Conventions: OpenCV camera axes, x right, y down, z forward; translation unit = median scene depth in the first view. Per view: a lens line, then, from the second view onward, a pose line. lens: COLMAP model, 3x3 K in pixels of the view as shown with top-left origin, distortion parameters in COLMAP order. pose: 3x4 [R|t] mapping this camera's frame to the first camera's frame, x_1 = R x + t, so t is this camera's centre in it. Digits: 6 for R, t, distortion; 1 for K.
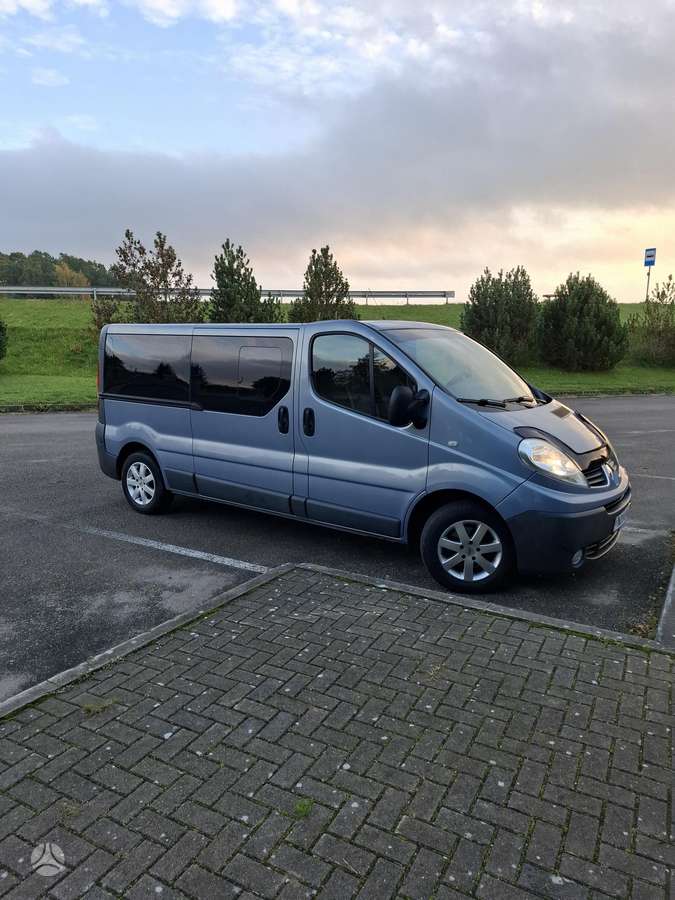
lens RADIAL K [[635.5, 0, 342.4], [0, 635.5, 450.3], [0, 0, 1]] dist [0.105235, -0.150408]
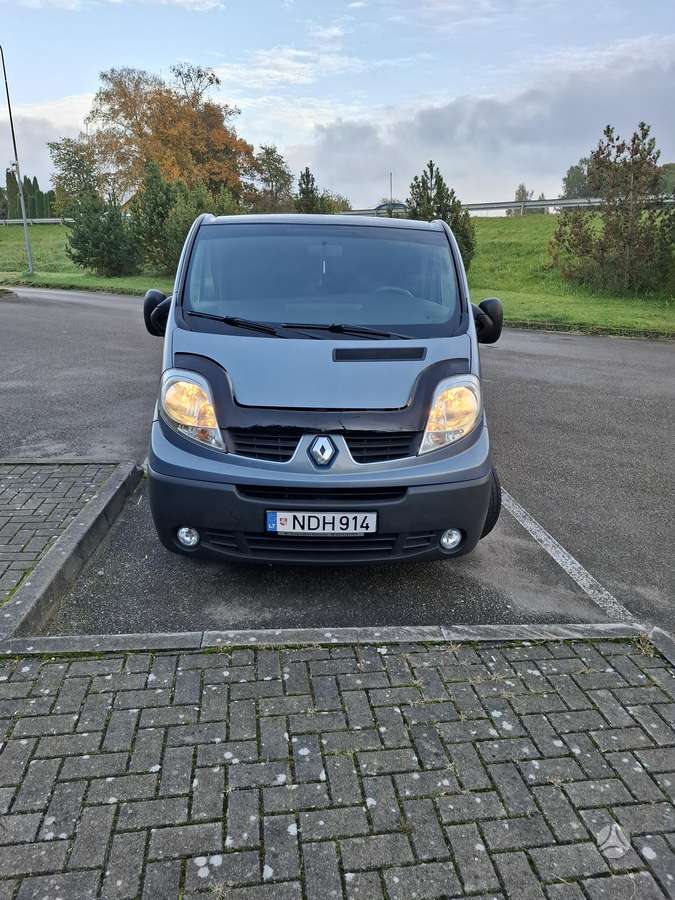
lens RADIAL K [[635.3, 0, 324.6], [0, 635.3, 444.5], [0, 0, 1]] dist [0.107566, -0.140735]
pose [[0.579238, 0.237885, -0.779676, 0.845154], [-0.150538, 0.971237, 0.184493, -0.081917], [0.801138, 0.010506, 0.598388, 0.577656]]
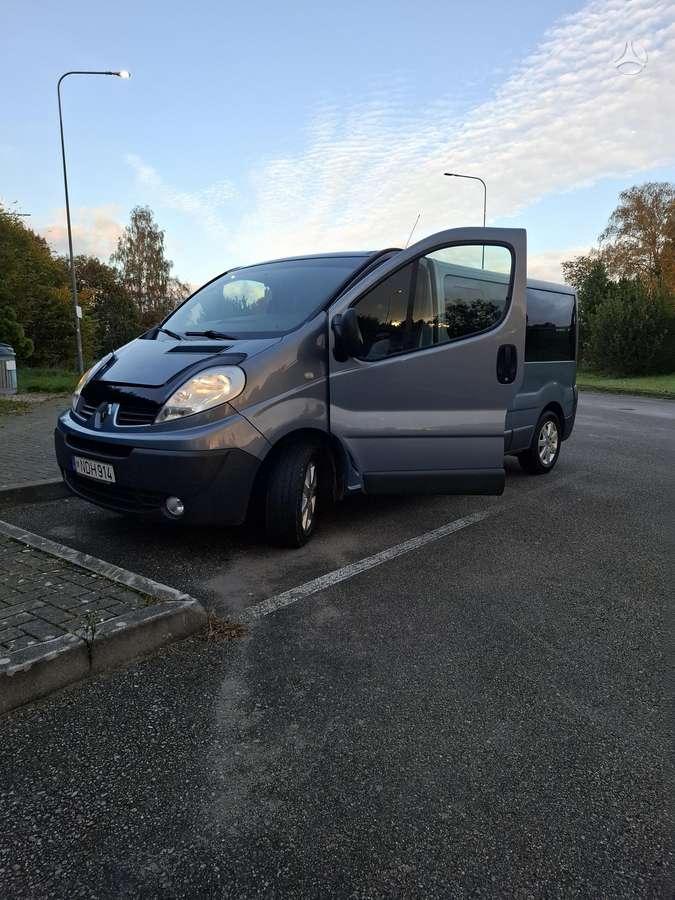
lens RADIAL K [[625.2, 0, 346.2], [0, 625.2, 458.0], [0, 0, 1]] dist [0.070570, -0.058592]
pose [[-0.136356, 0.151079, -0.979072, 1.092926], [-0.179855, 0.968104, 0.174435, -0.100119], [0.974197, 0.199877, -0.104834, 1.297411]]
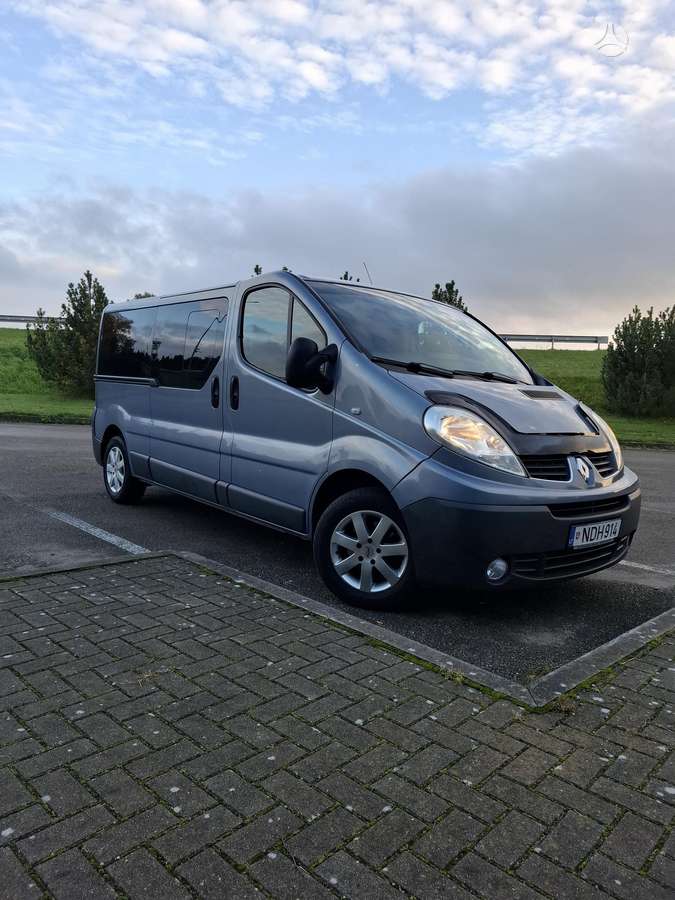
lens RADIAL K [[638.0, 0, 350.5], [0, 638.0, 449.6], [0, 0, 1]] dist [0.083298, -0.093609]
pose [[0.967125, 0.063057, -0.246359, 0.315541], [-0.084912, 0.993243, -0.079109, 0.086082], [0.239706, 0.097428, 0.965945, 0.214006]]
